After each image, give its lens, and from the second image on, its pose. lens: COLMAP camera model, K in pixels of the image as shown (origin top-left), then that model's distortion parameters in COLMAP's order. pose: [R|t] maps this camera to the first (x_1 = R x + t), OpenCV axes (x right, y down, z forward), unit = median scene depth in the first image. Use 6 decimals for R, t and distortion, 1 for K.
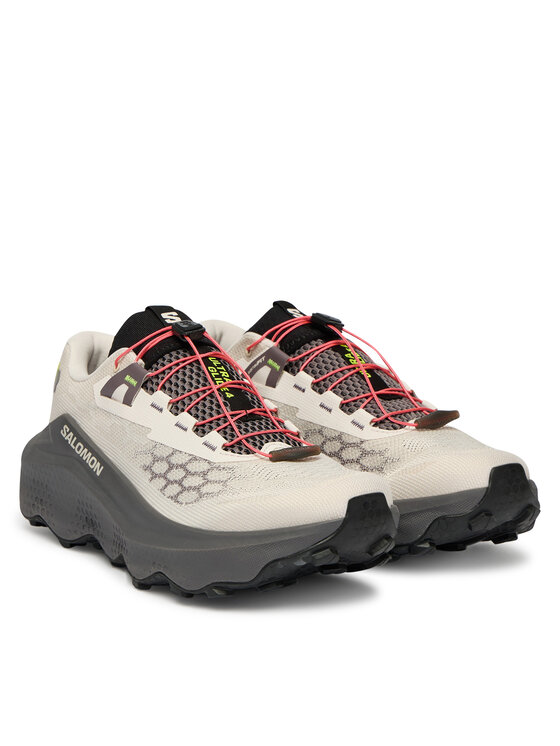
lens RADIAL K [[2194.6, 0, 280.2], [0, 2194.6, 373.0], [0, 0, 1]] dist [0.726079, 0.000000]
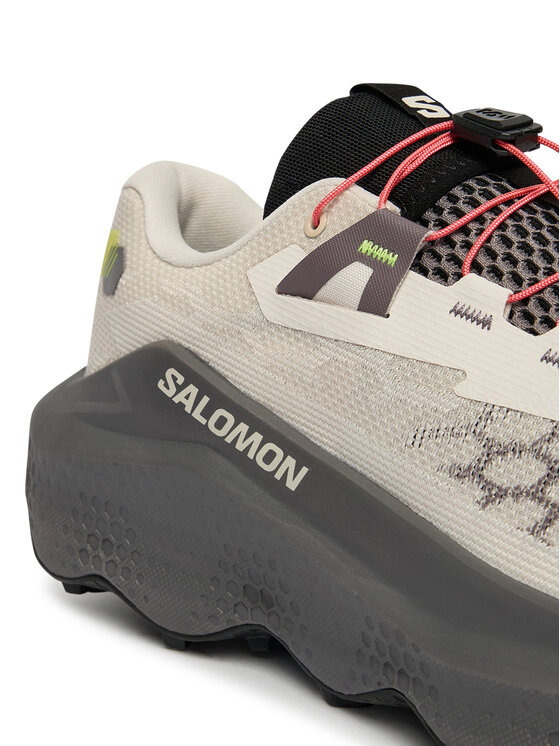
lens RADIAL K [[1181.9, 0, 279.6], [0, 1181.9, 373.0], [0, 0, 1]] dist [0.088407, 0.000000]
pose [[0.941503, -0.044803, 0.334014, -0.156954], [0.028431, 0.998150, 0.053745, 0.013109], [-0.335804, -0.041104, 0.941035, 0.796134]]
